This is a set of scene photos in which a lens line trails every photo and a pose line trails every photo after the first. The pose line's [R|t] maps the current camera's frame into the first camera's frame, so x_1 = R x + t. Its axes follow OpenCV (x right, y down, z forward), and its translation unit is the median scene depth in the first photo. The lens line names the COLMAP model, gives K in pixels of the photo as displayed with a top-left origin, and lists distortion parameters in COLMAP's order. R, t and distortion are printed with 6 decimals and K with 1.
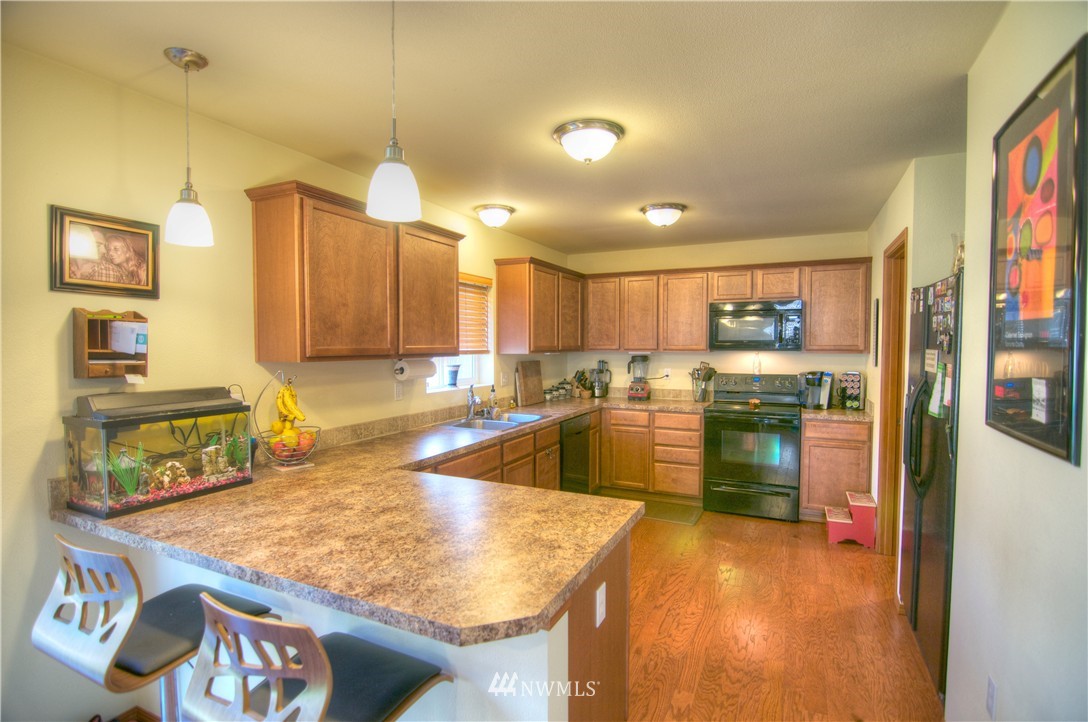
lens RADIAL K [[536.4, 0, 538.0], [0, 536.4, 366.8], [0, 0, 1]] dist [-0.002355, -0.008421]
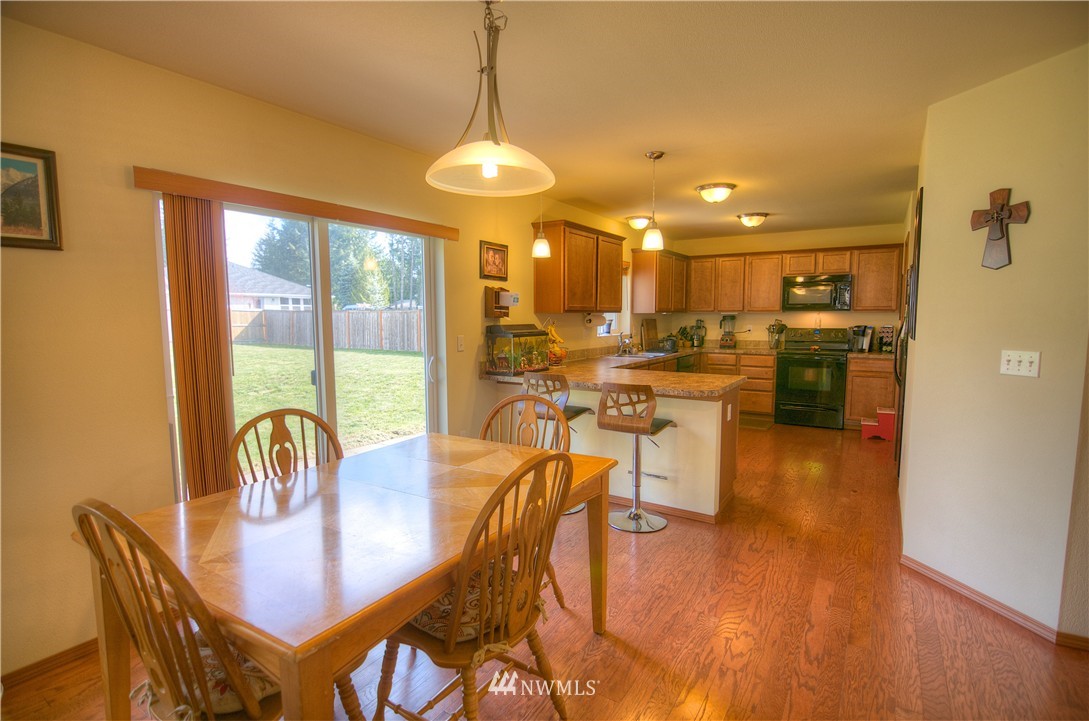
lens RADIAL K [[536.9, 0, 538.6], [0, 536.9, 367.8], [0, 0, 1]] dist [-0.002355, -0.008421]
pose [[0.993174, 0.008831, -0.116305, -0.159546], [-0.002322, 0.998429, 0.055985, 0.043940], [0.116617, -0.055333, 0.991634, -0.509503]]
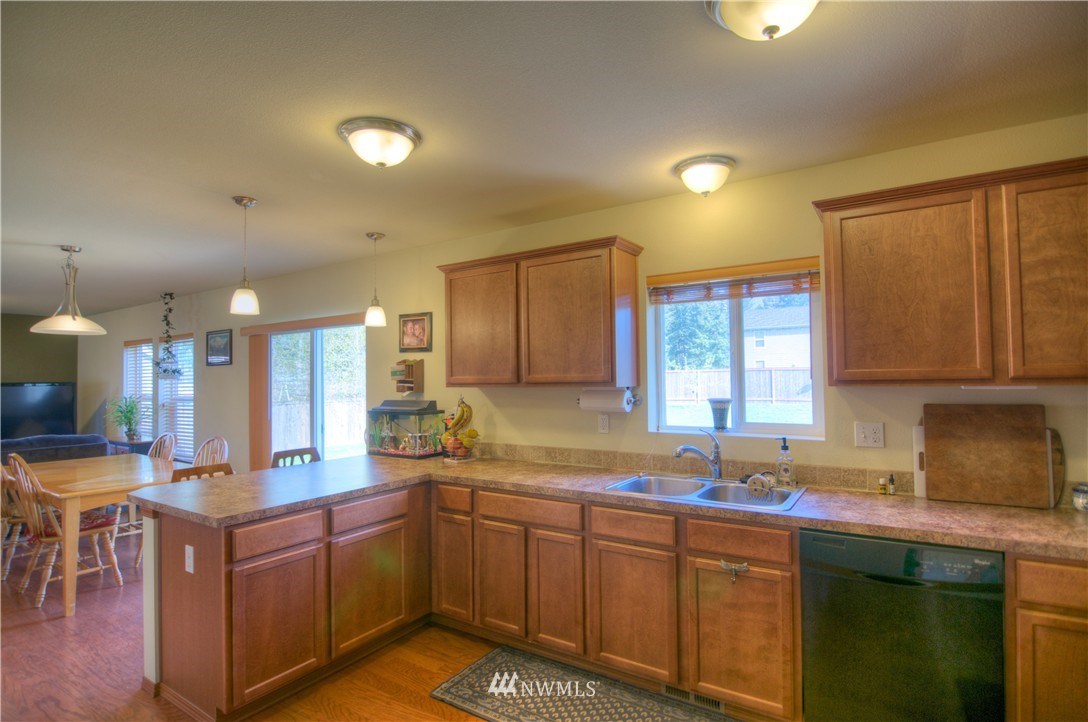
lens RADIAL K [[536.4, 0, 563.5], [0, 536.4, 371.5], [0, 0, 1]] dist [-0.002355, -0.008421]
pose [[-0.117557, -0.012584, -0.992986, 0.510702], [-0.031009, 0.999479, -0.008995, -0.025715], [0.992582, 0.029734, -0.117886, 0.788064]]
